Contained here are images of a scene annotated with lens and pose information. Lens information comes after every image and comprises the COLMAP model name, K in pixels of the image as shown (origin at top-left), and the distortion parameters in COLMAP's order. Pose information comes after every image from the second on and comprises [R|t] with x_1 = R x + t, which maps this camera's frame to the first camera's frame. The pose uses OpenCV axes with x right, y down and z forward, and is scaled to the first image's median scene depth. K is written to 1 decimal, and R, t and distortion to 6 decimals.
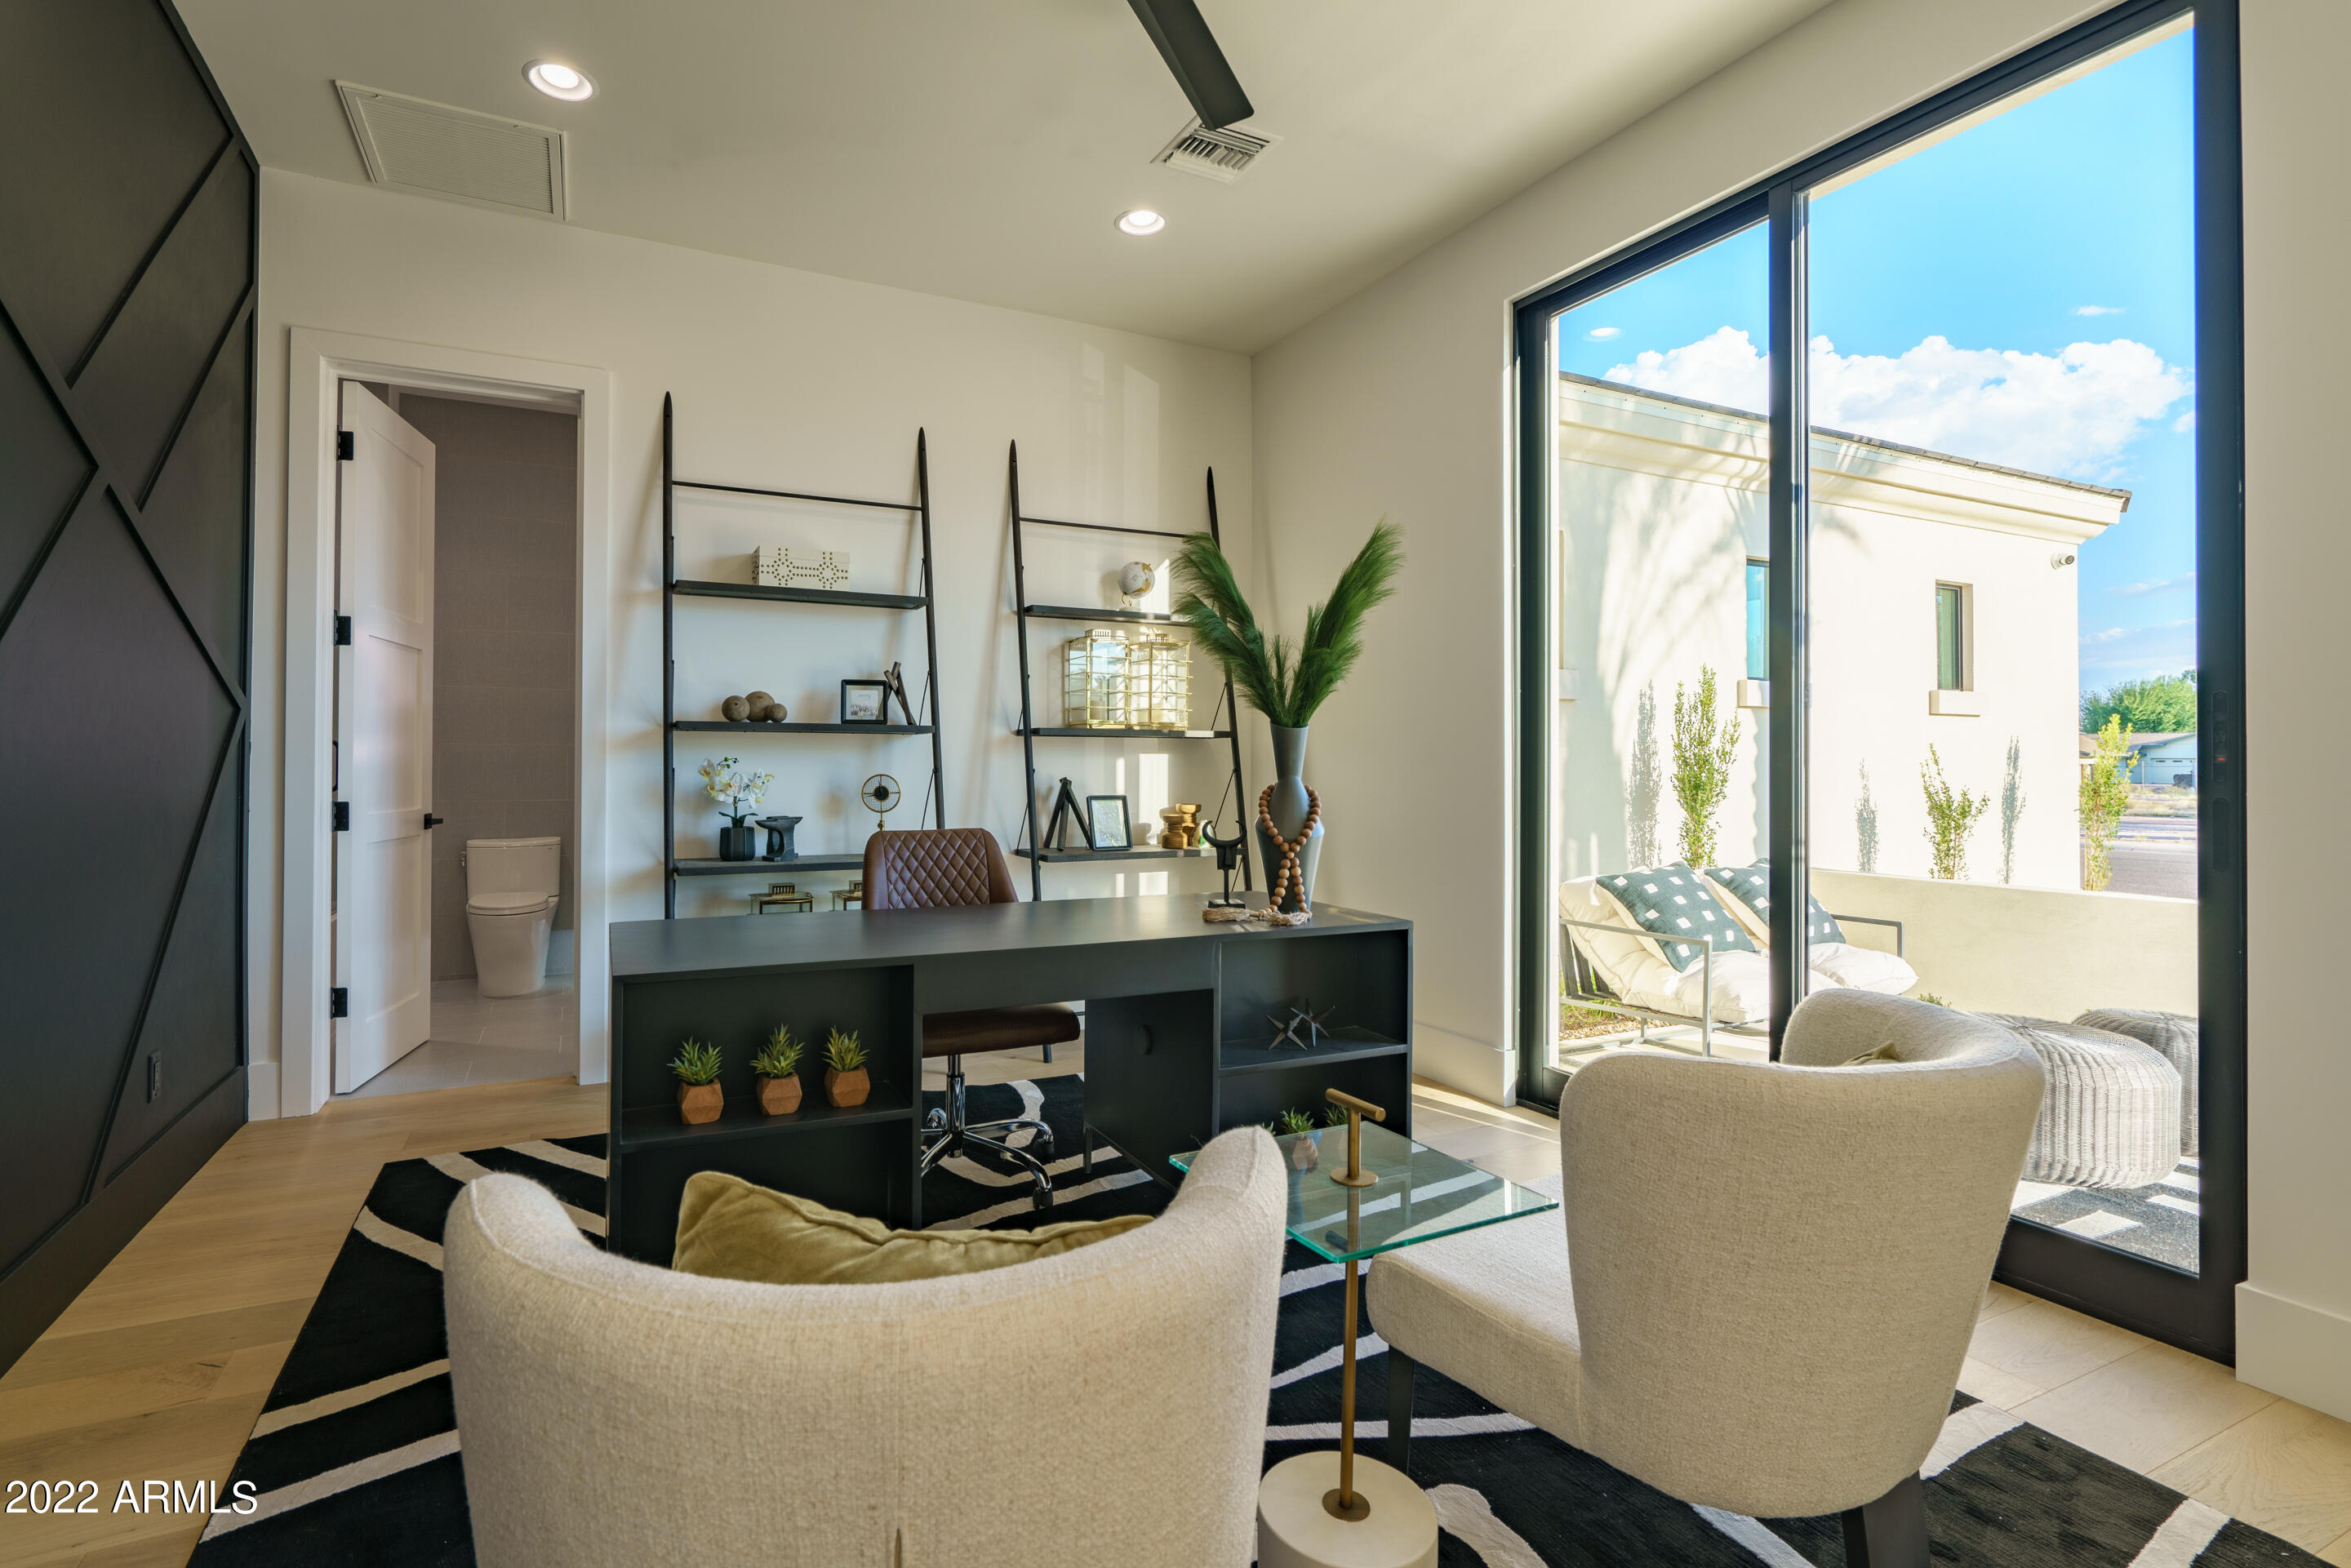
lens RADIAL K [[1125.7, 0, 1123.0], [0, 1125.7, 753.6], [0, 0, 1]] dist [-0.004708, 0.000505]
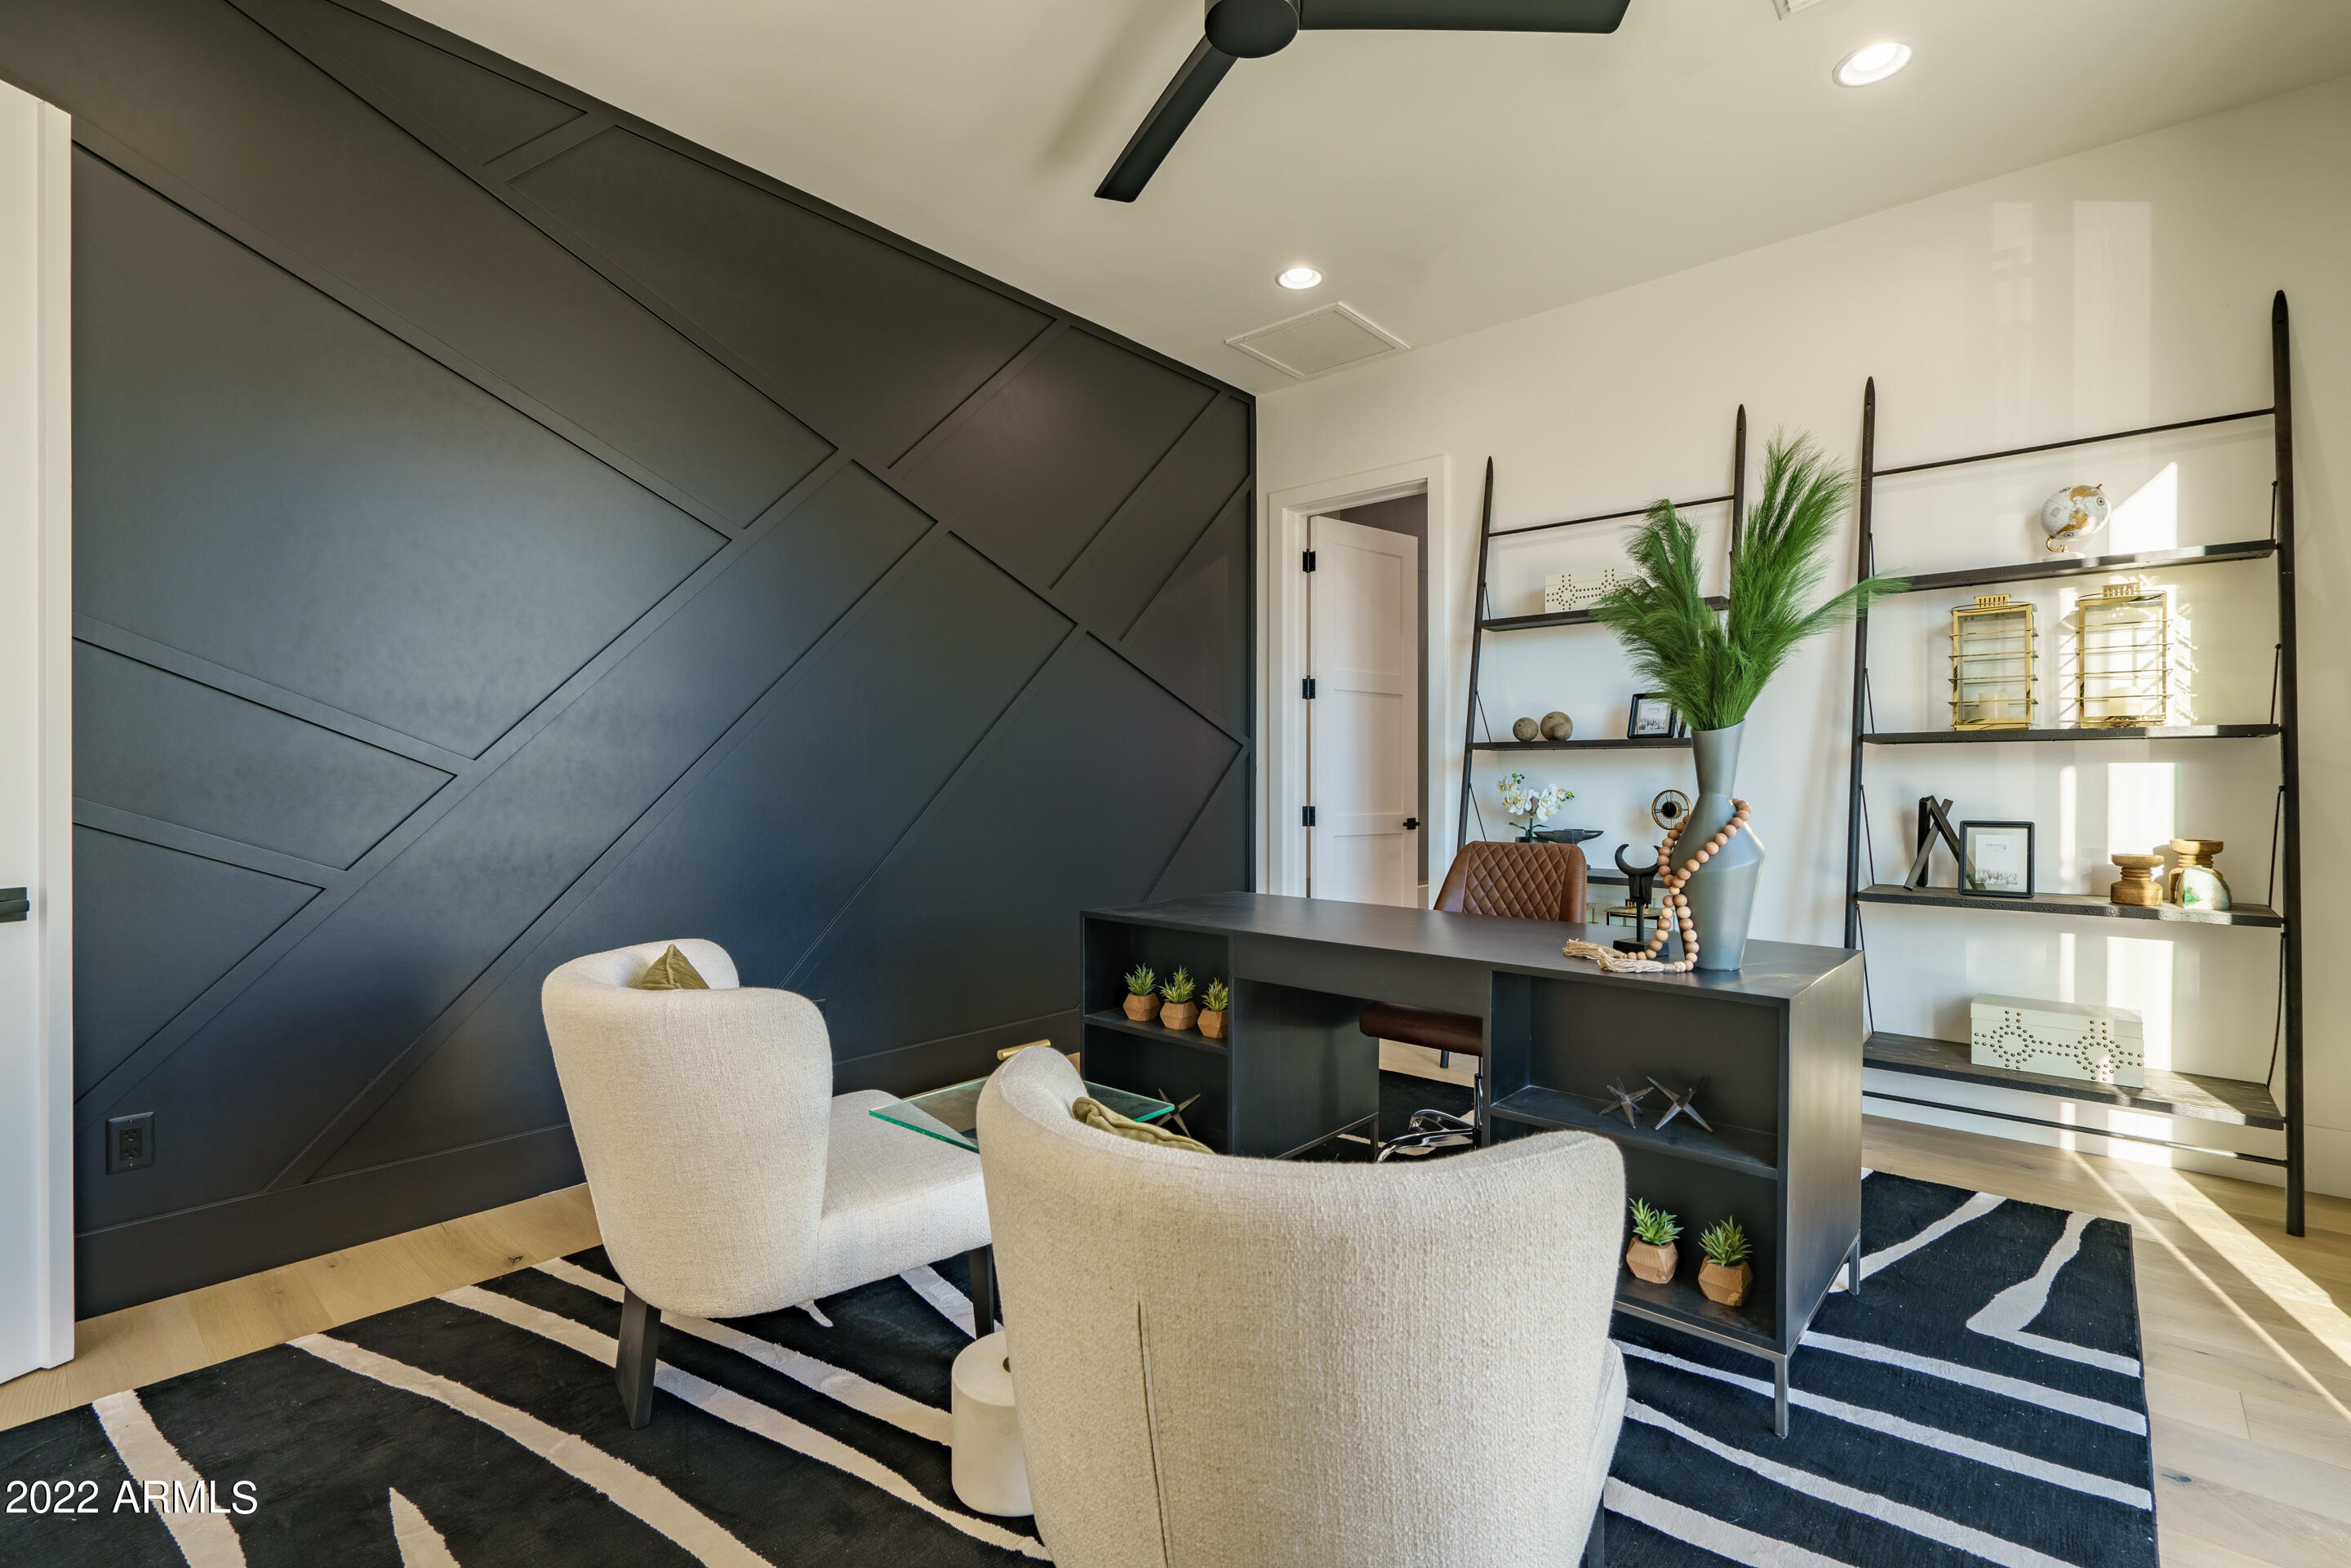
lens RADIAL K [[1093.4, 0, 1129.4], [0, 1093.4, 779.4], [0, 0, 1]] dist [0.003420, 0.000283]
pose [[0.362276, -0.002972, -0.932066, 0.505647], [0.009622, 0.999954, 0.000551, 0.004756], [0.932021, -0.009168, 0.362287, 0.246322]]
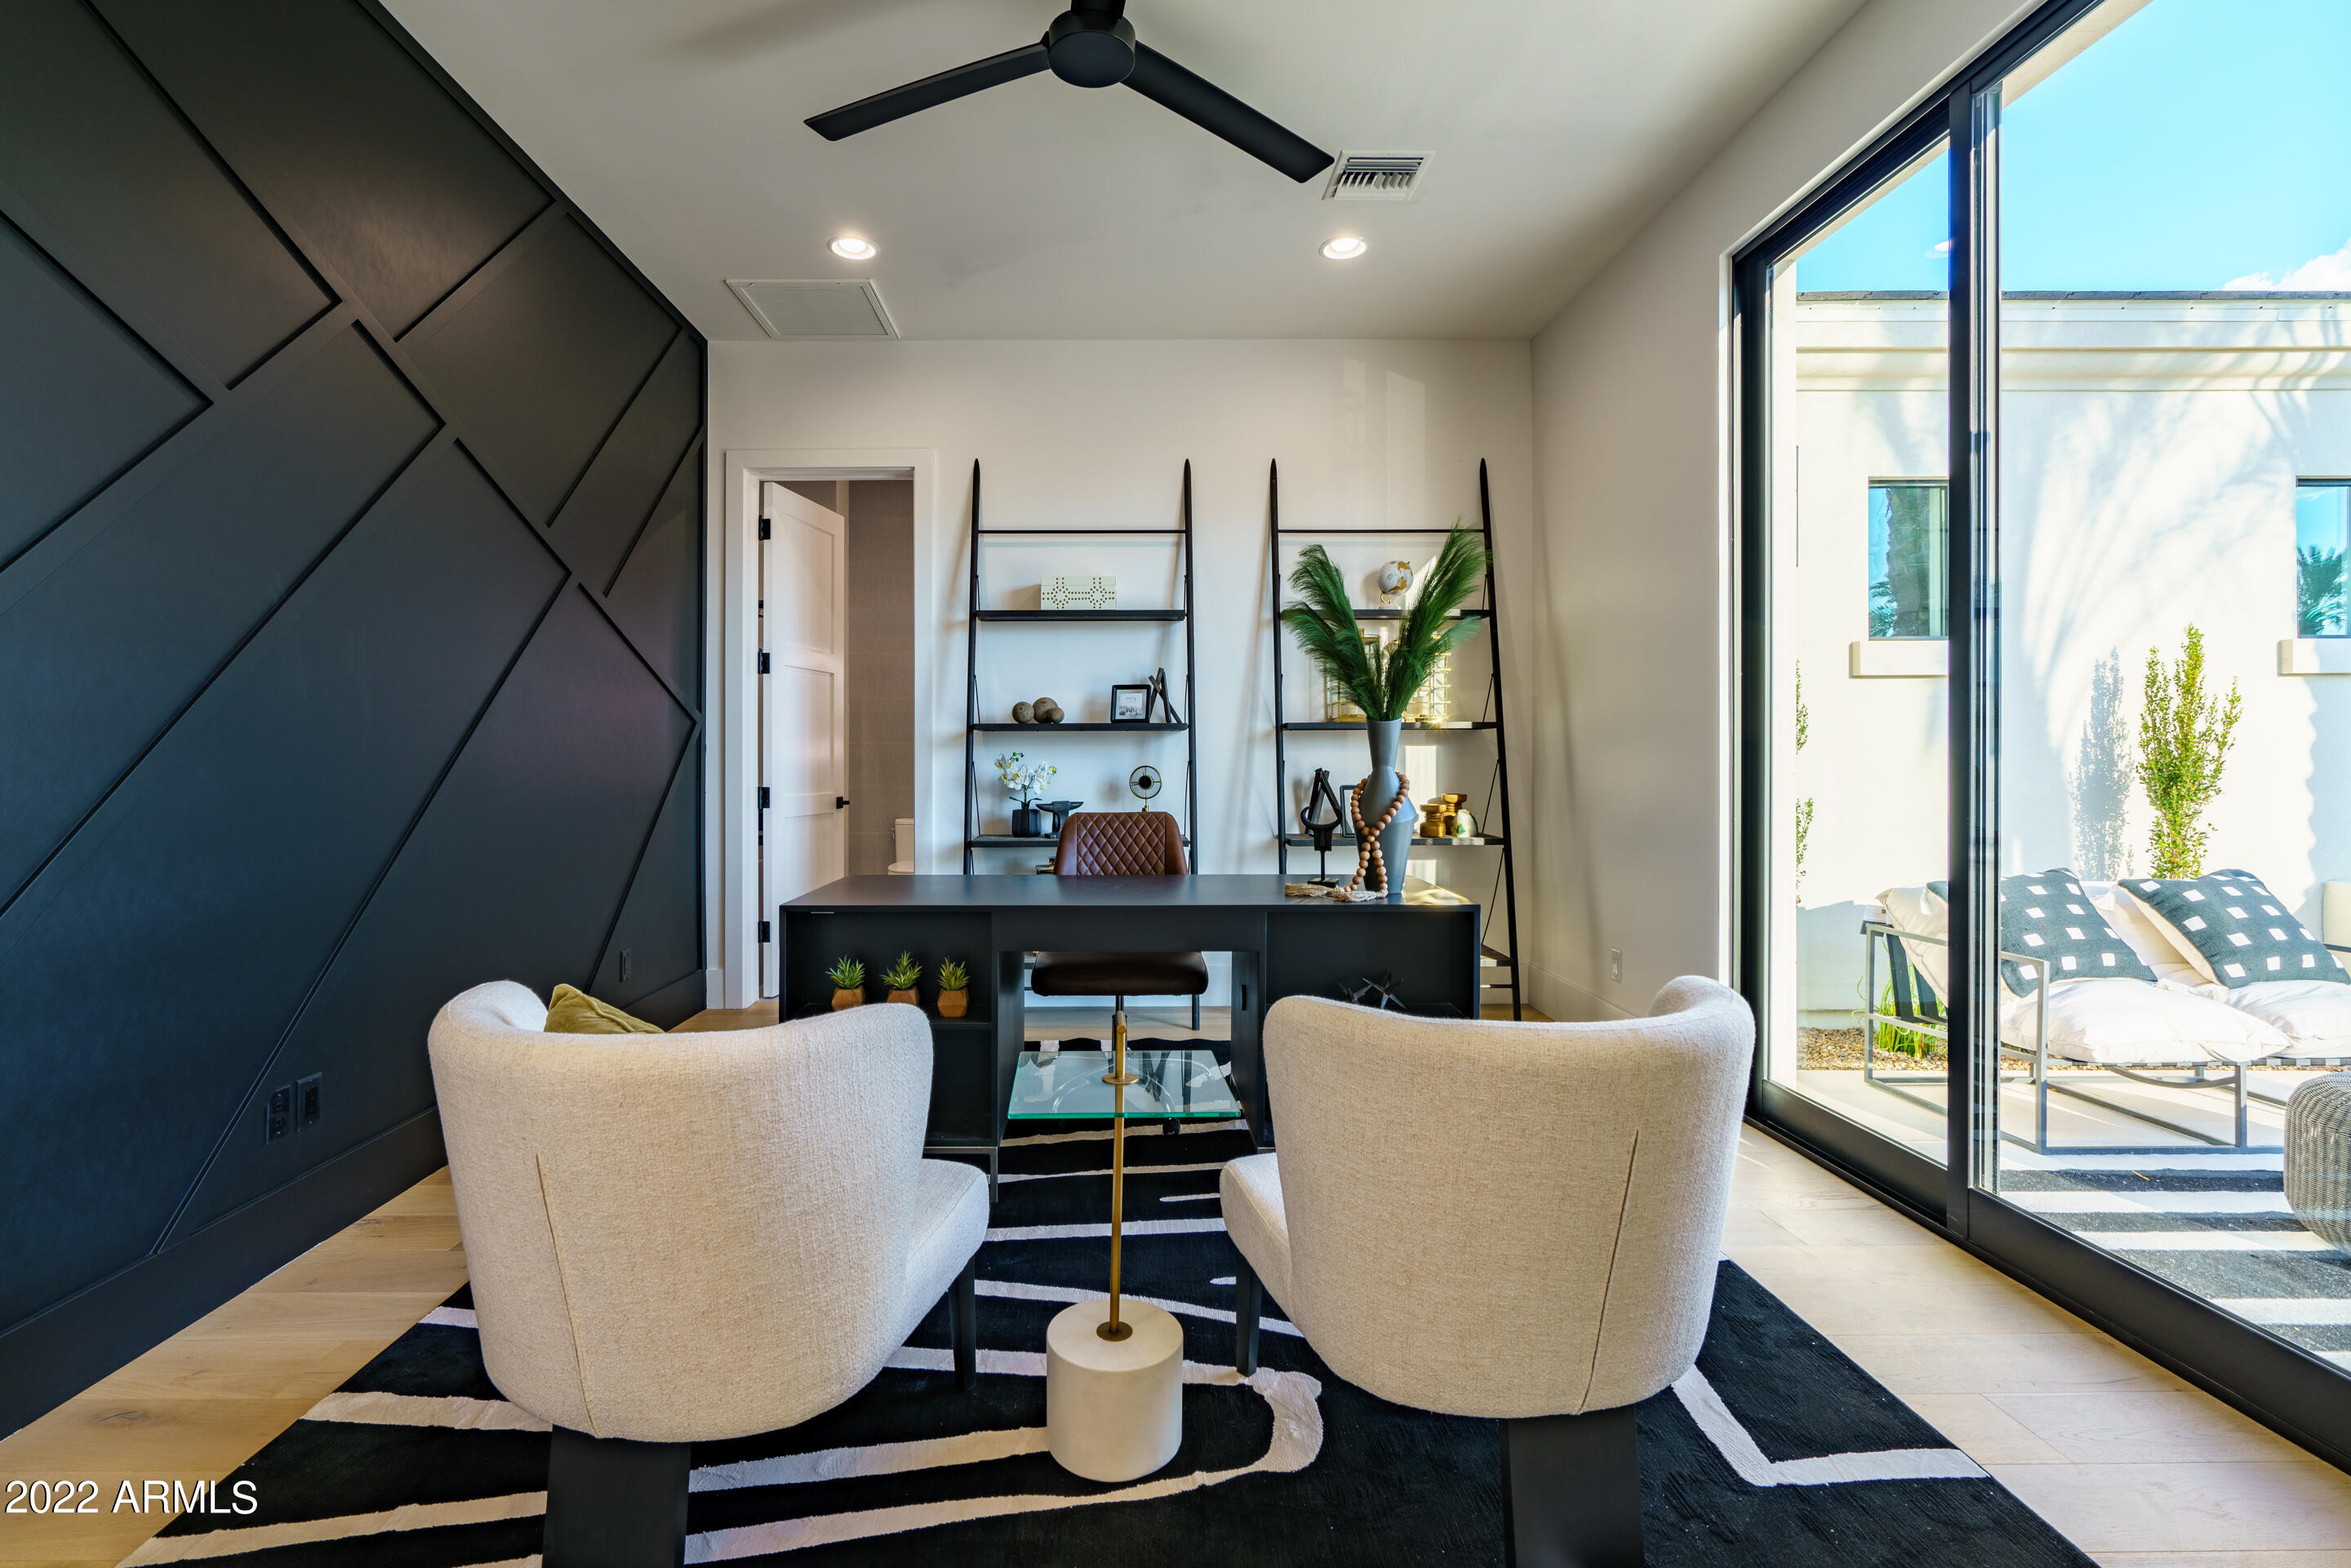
lens RADIAL K [[1125.7, 0, 1123.0], [0, 1125.7, 753.6], [0, 0, 1]] dist [-0.004708, 0.000505]
pose [[0.901488, -0.007946, -0.432732, 0.277682], [0.010739, 0.999934, 0.004011, 0.000867], [0.432671, -0.008263, 0.901514, -0.054233]]
